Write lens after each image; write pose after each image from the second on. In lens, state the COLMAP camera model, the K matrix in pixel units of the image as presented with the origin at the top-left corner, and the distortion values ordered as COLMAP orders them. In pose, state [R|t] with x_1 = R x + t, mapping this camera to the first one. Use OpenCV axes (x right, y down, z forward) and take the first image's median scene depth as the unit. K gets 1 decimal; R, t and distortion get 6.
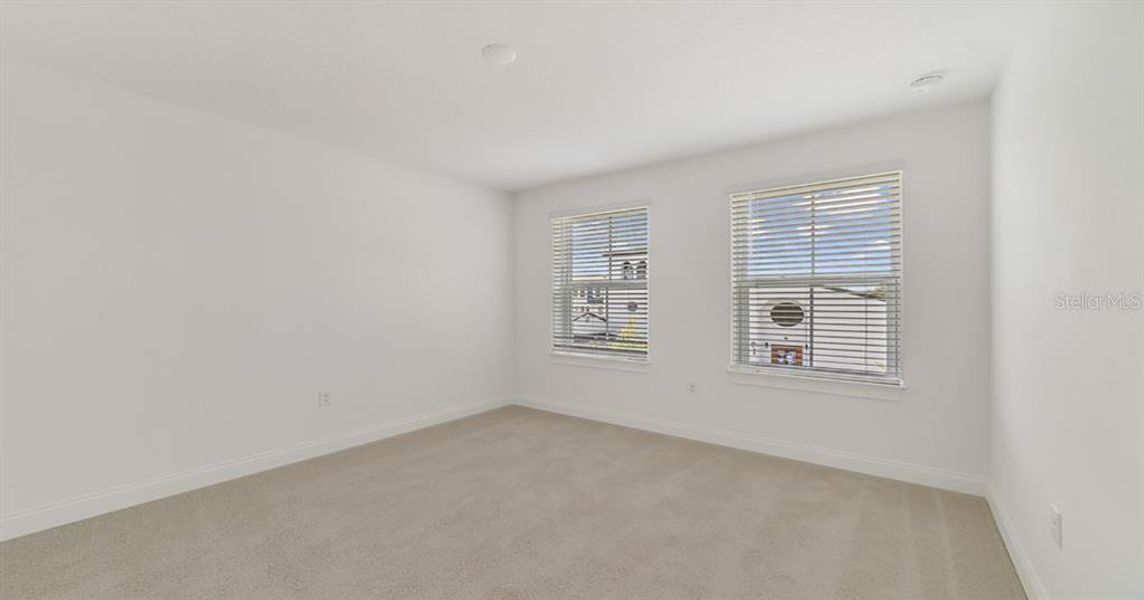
lens RADIAL K [[438.8, 0, 563.0], [0, 438.8, 294.5], [0, 0, 1]] dist [-0.007263, -0.000033]
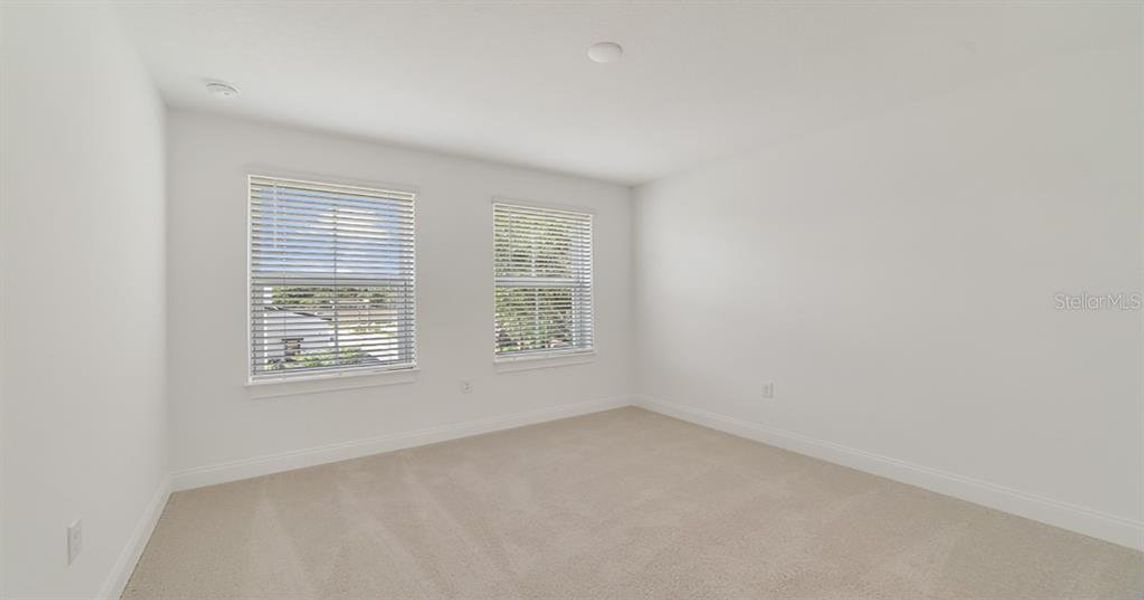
lens RADIAL K [[438.8, 0, 563.0], [0, 438.8, 294.5], [0, 0, 1]] dist [-0.007263, -0.000033]
pose [[0.313652, 0.004252, 0.949528, -0.254472], [-0.004253, 0.999986, -0.003073, 0.002715], [-0.949528, -0.003074, 0.313666, 0.199875]]
